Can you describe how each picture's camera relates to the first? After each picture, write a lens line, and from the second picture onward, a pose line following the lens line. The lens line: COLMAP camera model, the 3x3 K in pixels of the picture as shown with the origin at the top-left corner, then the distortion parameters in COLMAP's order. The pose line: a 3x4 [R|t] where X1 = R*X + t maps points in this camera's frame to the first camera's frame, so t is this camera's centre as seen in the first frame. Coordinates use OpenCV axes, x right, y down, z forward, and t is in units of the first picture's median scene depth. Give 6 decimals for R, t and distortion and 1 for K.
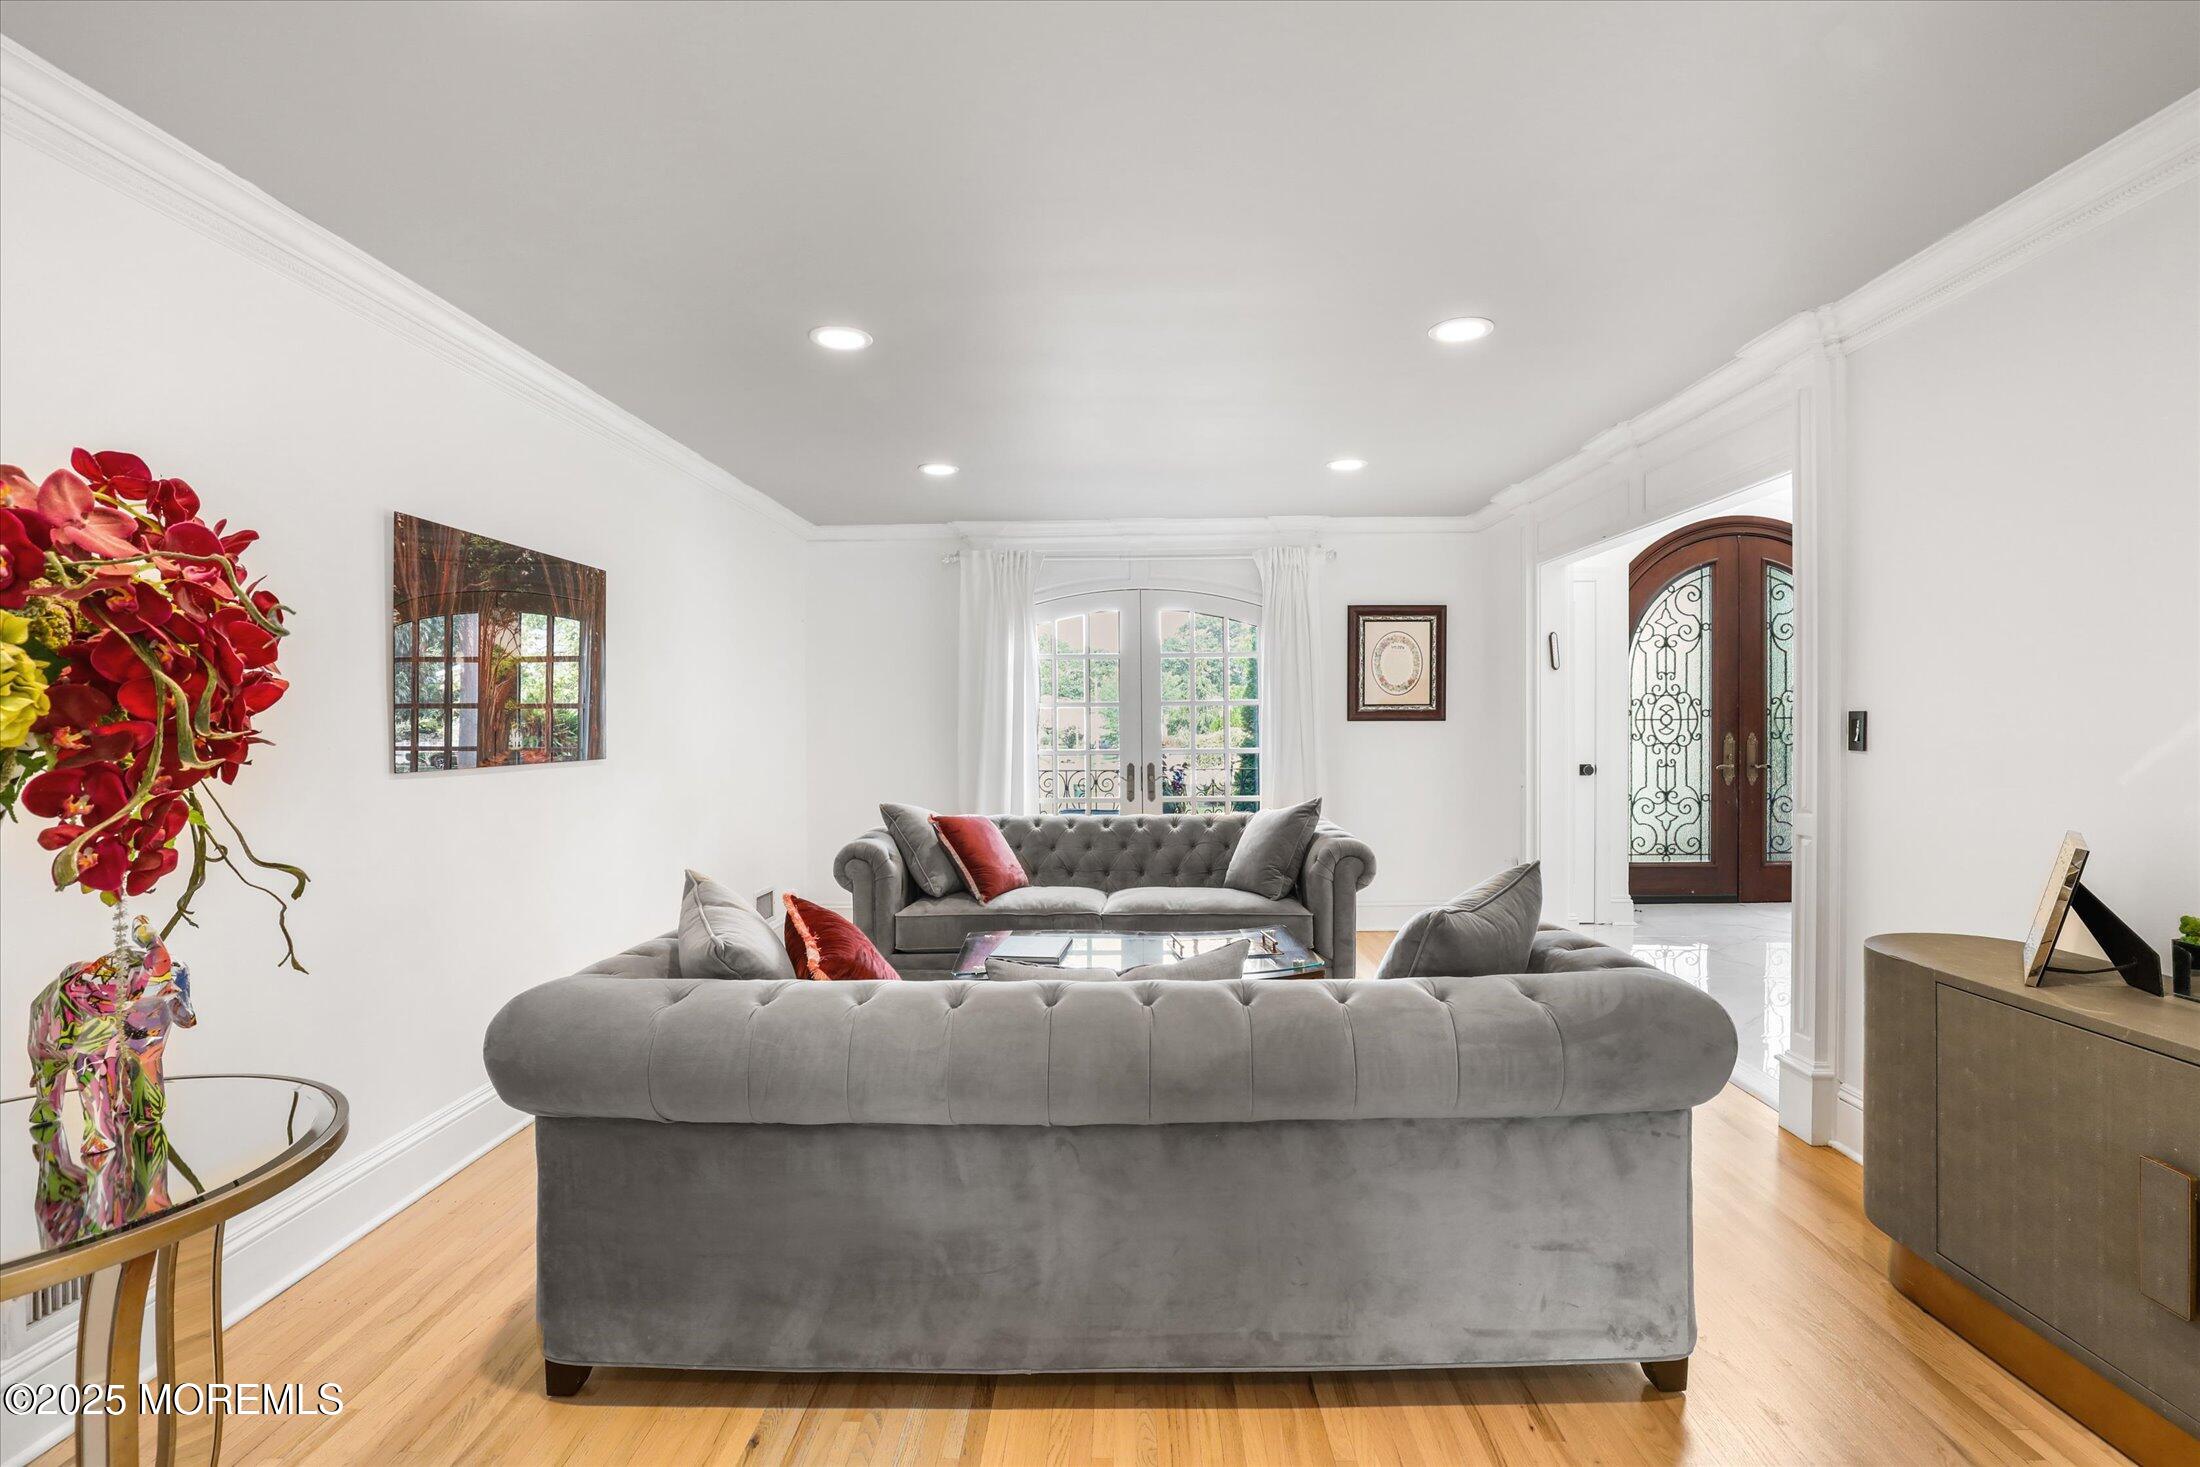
lens RADIAL K [[1025.5, 0, 1099.3], [0, 1025.5, 726.9], [0, 0, 1]] dist [-0.029125, 0.001351]
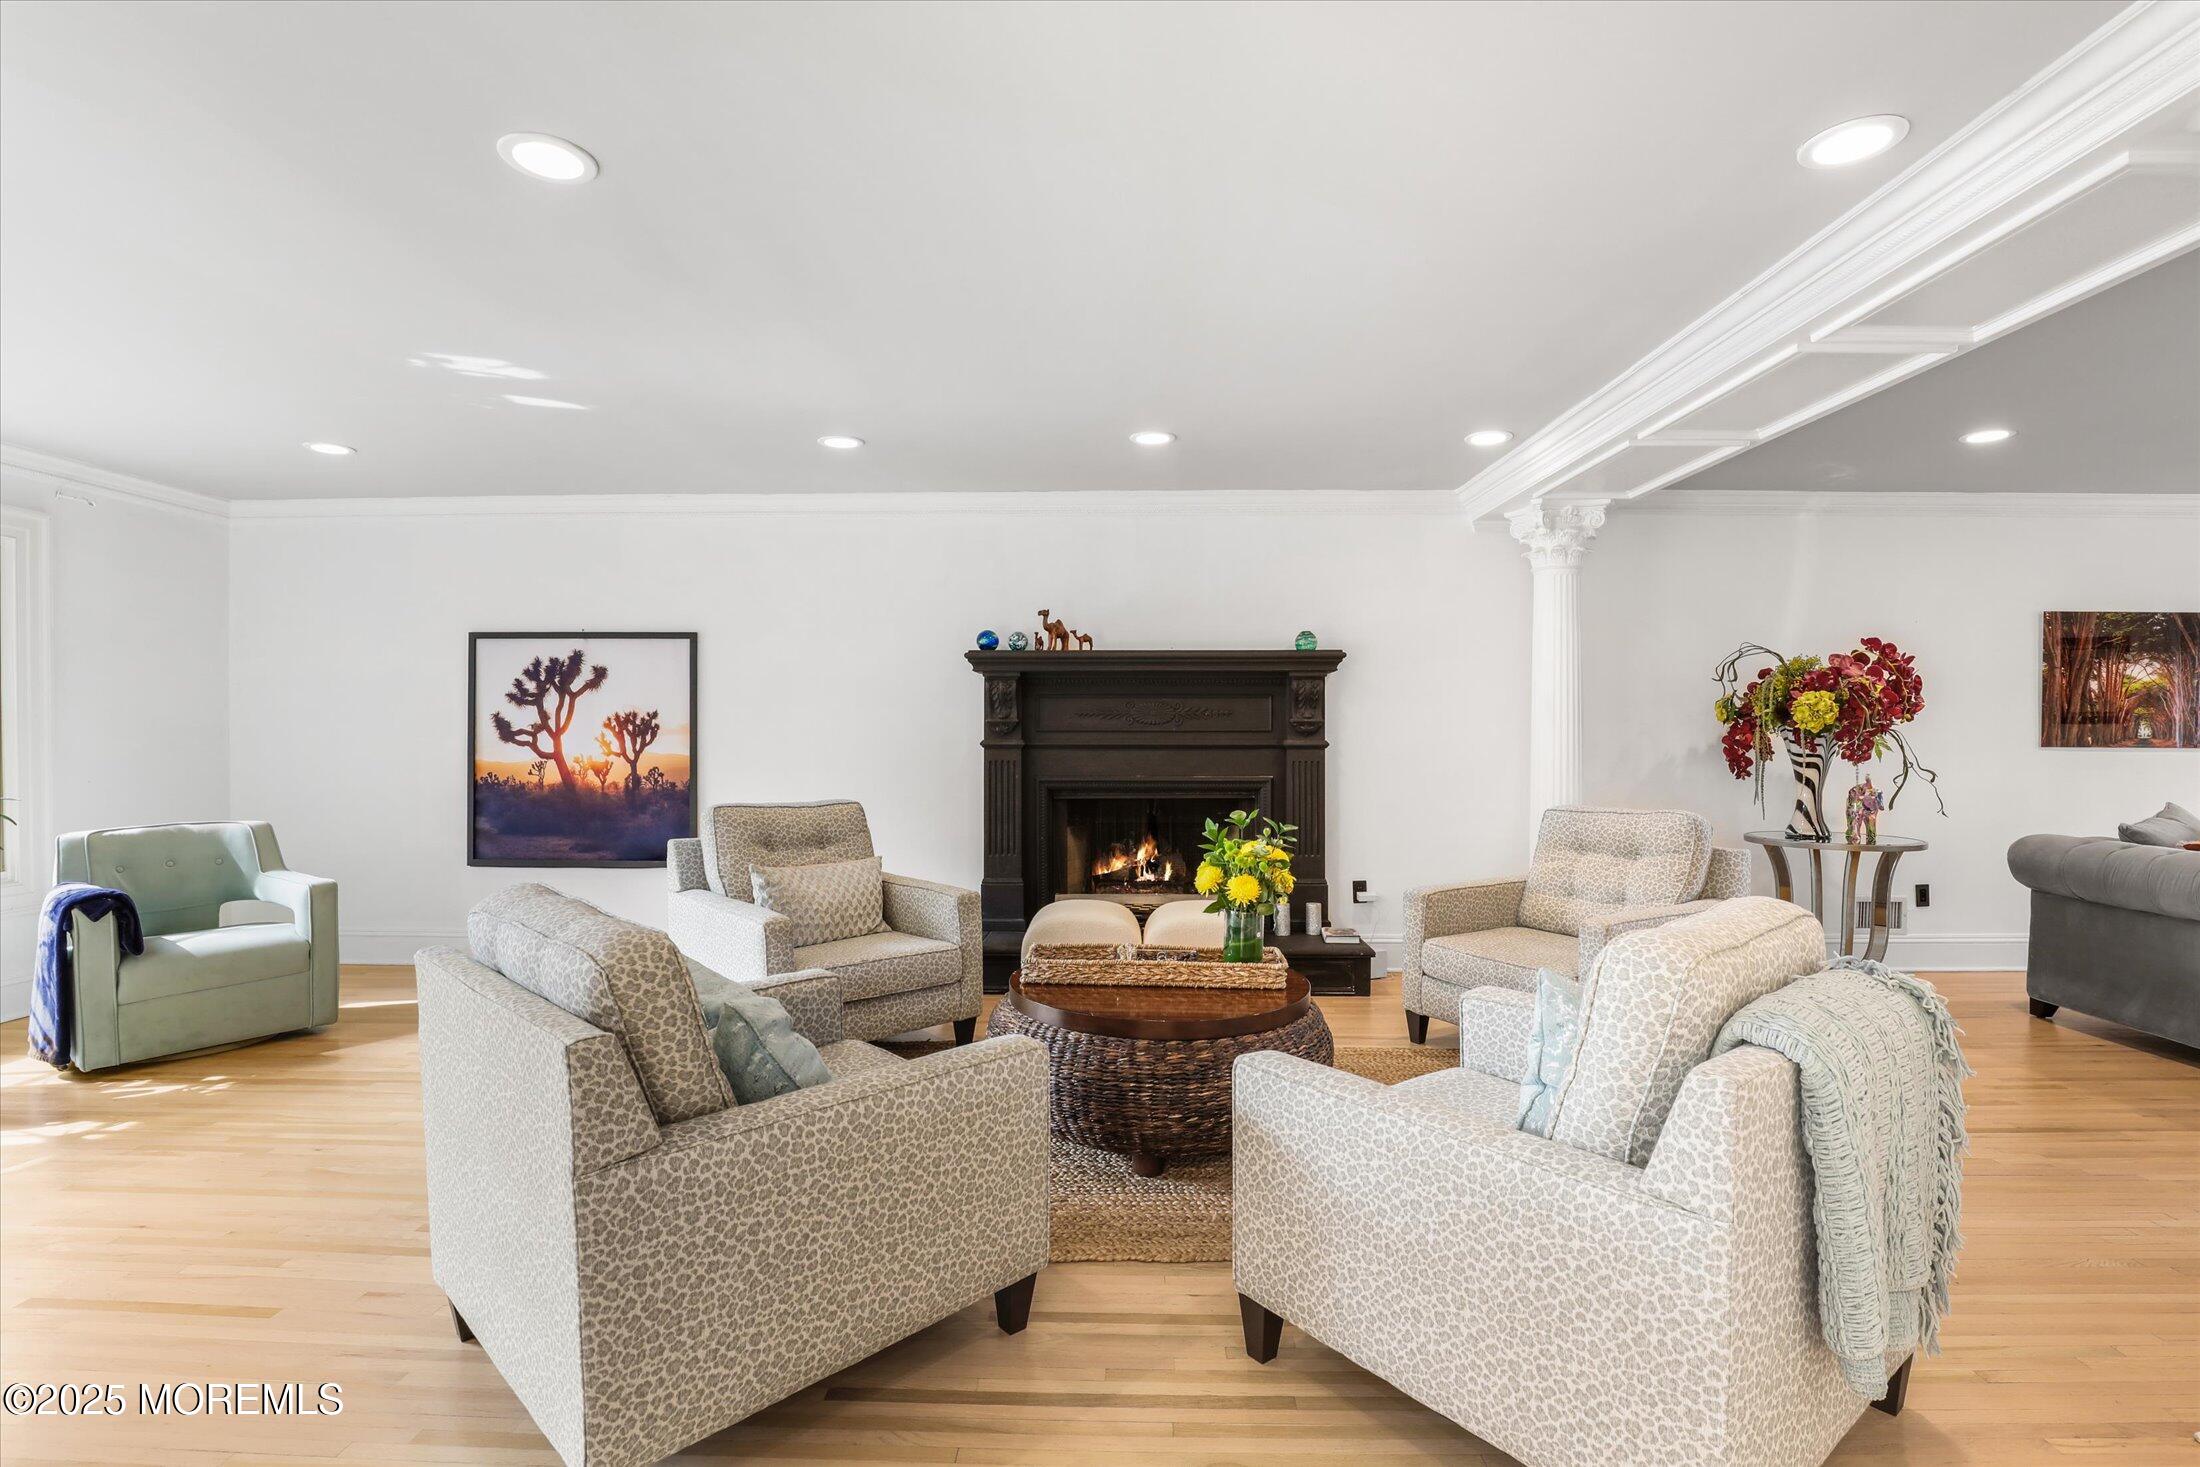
lens RADIAL K [[1025.5, 0, 1101.8], [0, 1025.5, 745.6], [0, 0, 1]] dist [-0.029125, 0.001351]
pose [[-0.005209, 0.023472, -0.999711, 1.191934], [-0.008377, 0.999688, 0.023516, 0.013124], [0.999951, 0.008497, -0.005011, -0.770106]]
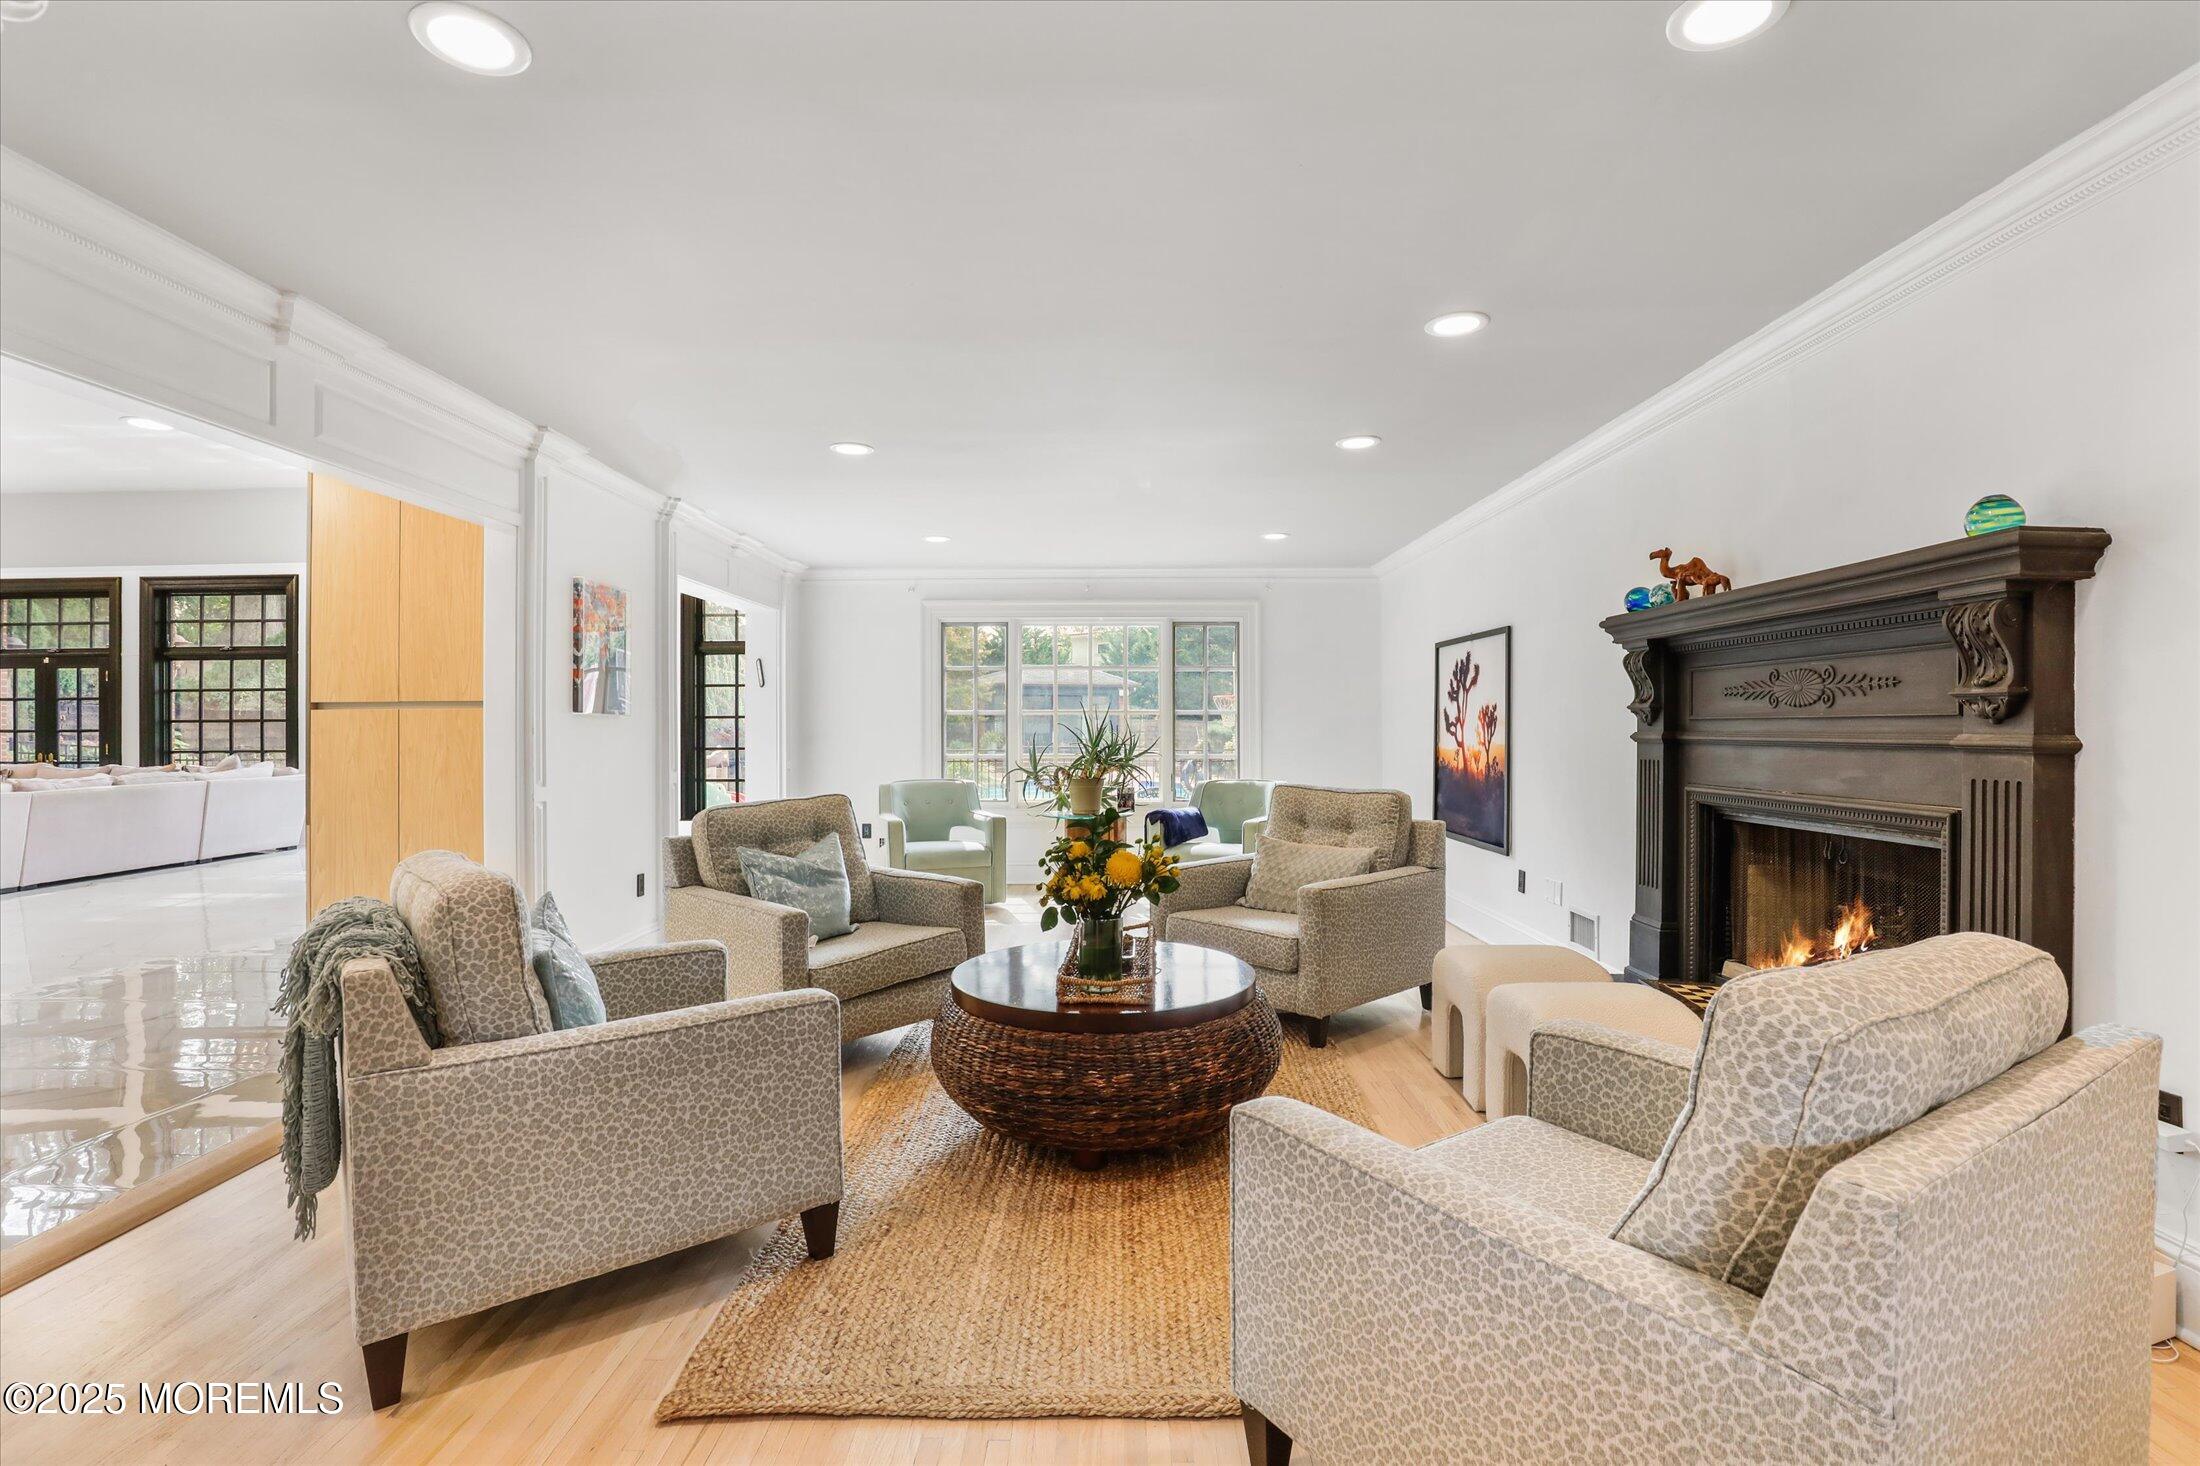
lens RADIAL K [[1025.5, 0, 1103.8], [0, 1025.5, 725.5], [0, 0, 1]] dist [-0.029125, 0.001351]
pose [[-0.999846, 0.012440, -0.012411, 0.082526], [0.012381, 0.999912, 0.004829, 0.024537], [0.012470, 0.004675, -0.999911, 0.405558]]
